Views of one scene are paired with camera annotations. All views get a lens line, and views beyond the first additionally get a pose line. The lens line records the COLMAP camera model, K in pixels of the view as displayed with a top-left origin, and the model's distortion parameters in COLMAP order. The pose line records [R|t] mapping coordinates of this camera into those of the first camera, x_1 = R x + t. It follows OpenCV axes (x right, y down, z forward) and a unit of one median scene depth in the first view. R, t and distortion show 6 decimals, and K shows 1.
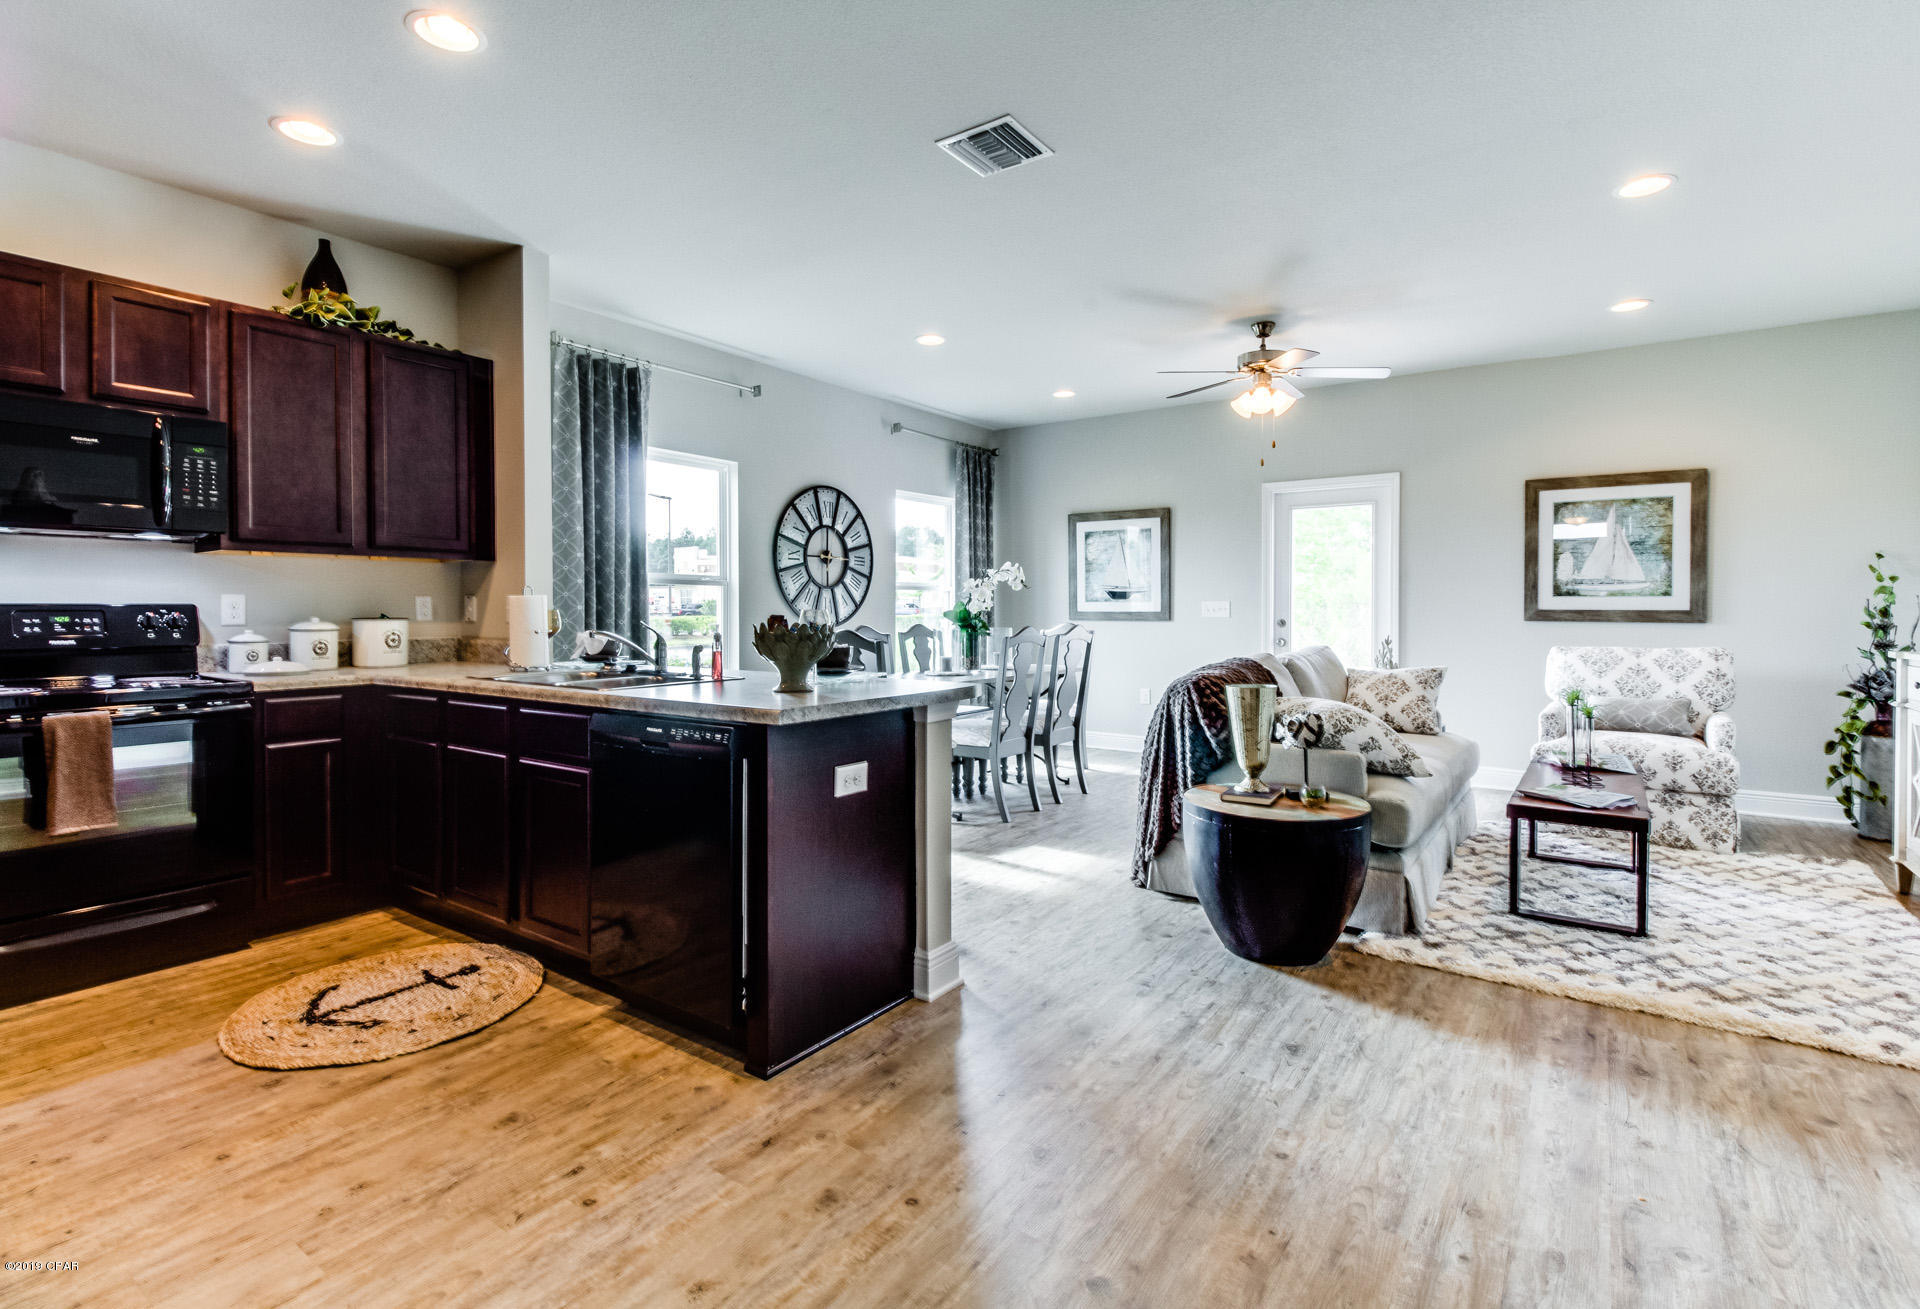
lens RADIAL K [[930.5, 0, 958.6], [0, 930.5, 623.0], [0, 0, 1]] dist [-0.002352, 0.000022]
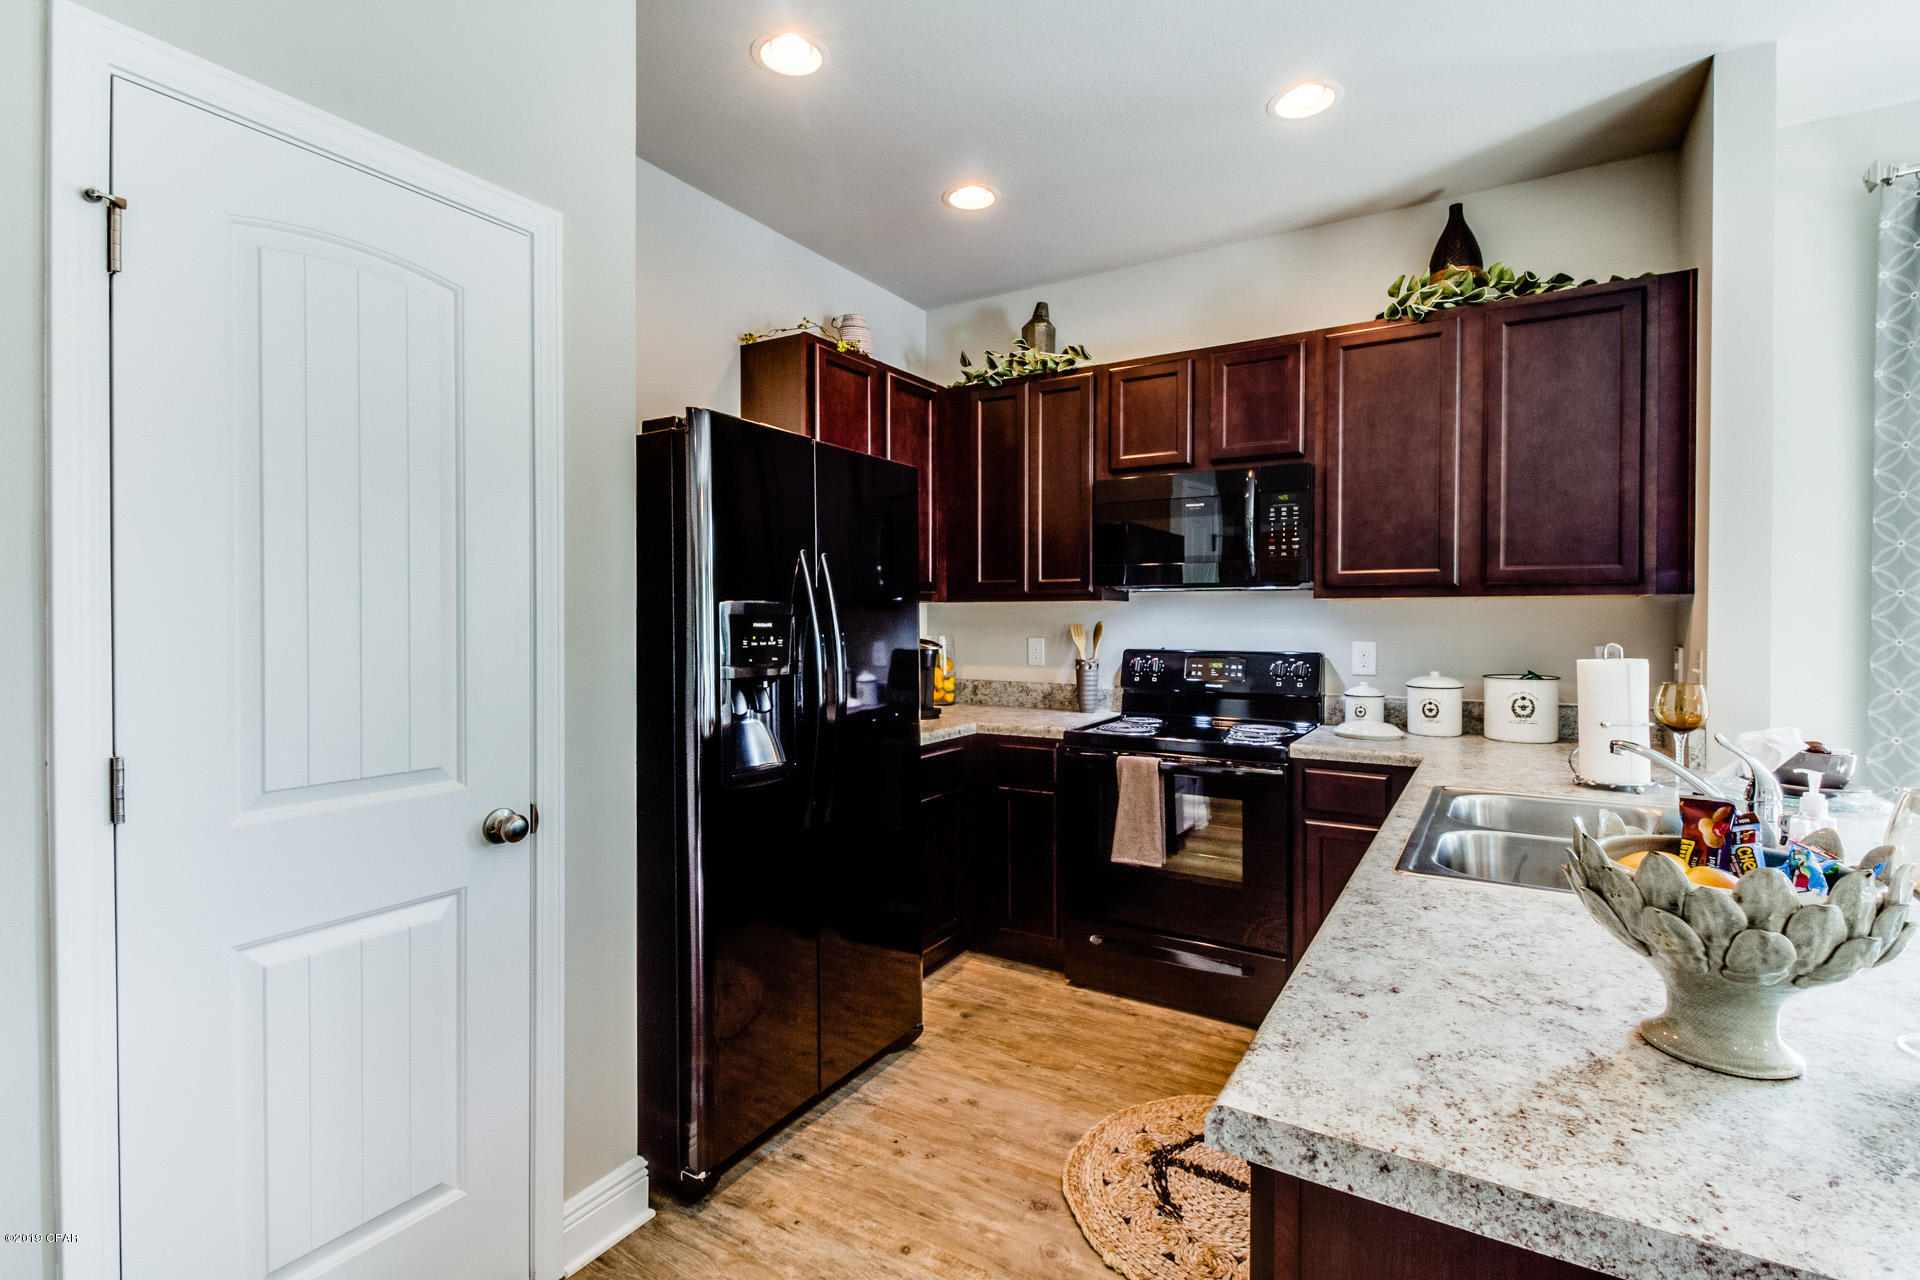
lens RADIAL K [[905.6, 0, 957.9], [0, 905.6, 629.8], [0, 0, 1]] dist [0.003149, -0.001175]
pose [[0.055839, 0.023644, -0.998160, 0.035550], [-0.006387, 0.999708, 0.023324, -0.023848], [0.998419, 0.005073, 0.055974, 0.213379]]
